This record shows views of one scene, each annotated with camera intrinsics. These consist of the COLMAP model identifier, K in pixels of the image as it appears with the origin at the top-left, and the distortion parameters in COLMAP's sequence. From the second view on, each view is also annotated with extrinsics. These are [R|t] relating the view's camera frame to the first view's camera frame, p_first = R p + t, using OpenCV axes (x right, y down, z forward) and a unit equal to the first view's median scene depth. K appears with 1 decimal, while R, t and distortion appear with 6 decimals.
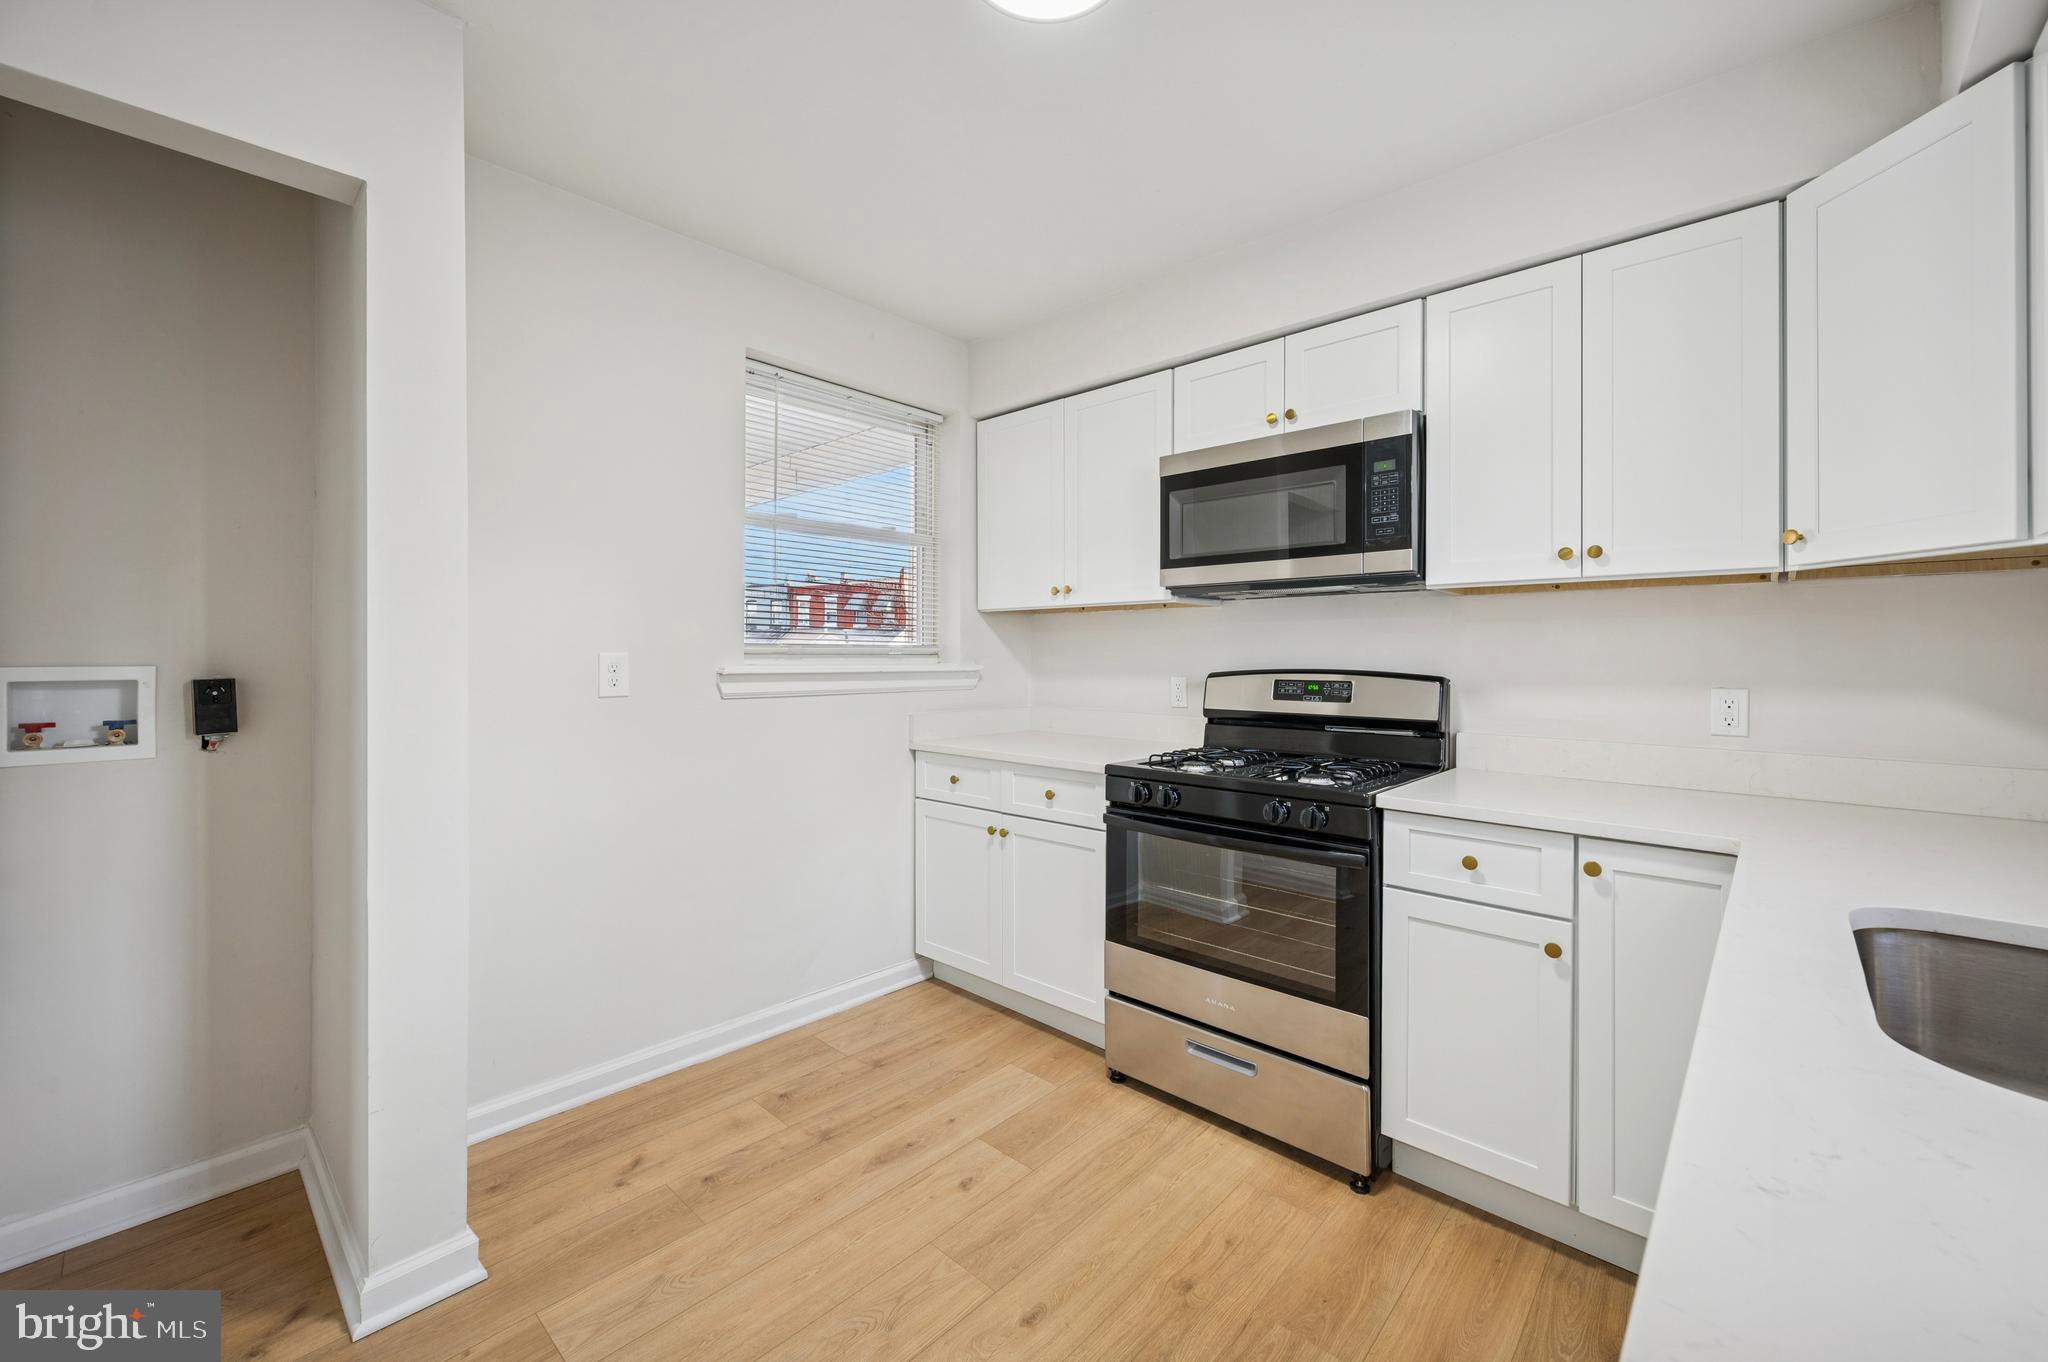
lens RADIAL K [[814.8, 0, 1028.6], [0, 814.8, 652.8], [0, 0, 1]] dist [-0.000464, -0.000050]
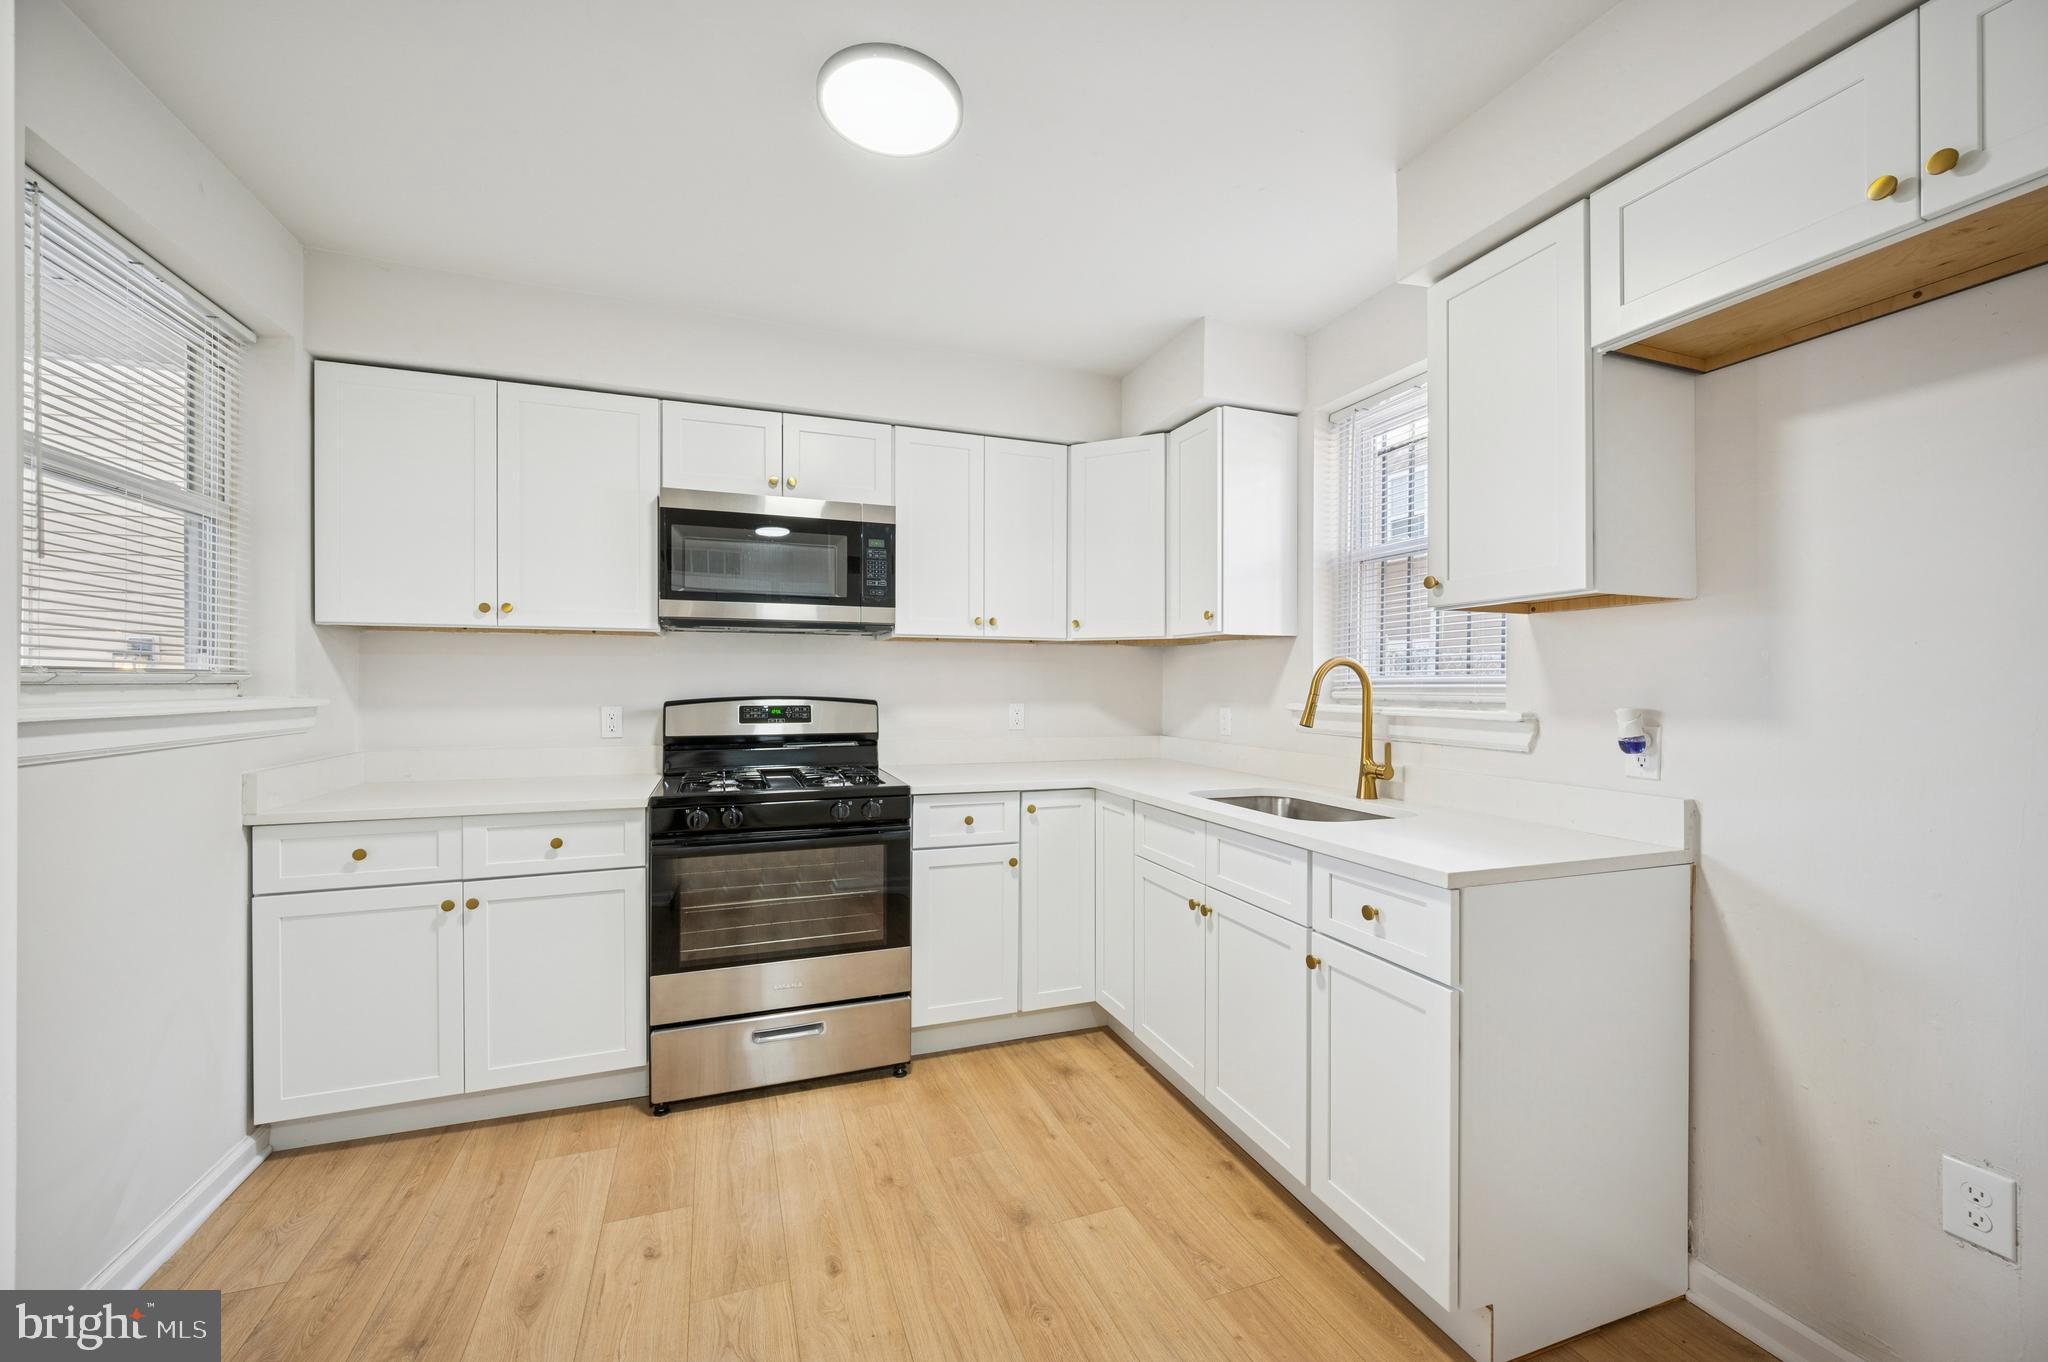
lens RADIAL K [[807.7, 0, 1024.0], [0, 807.7, 681.0], [0, 0, 1]] dist [0.000442, 0.000345]
pose [[0.451779, -0.000064, 0.892130, -0.607855], [-0.005057, 0.999984, 0.002632, -0.007608], [-0.892116, -0.005700, 0.451771, 0.174821]]
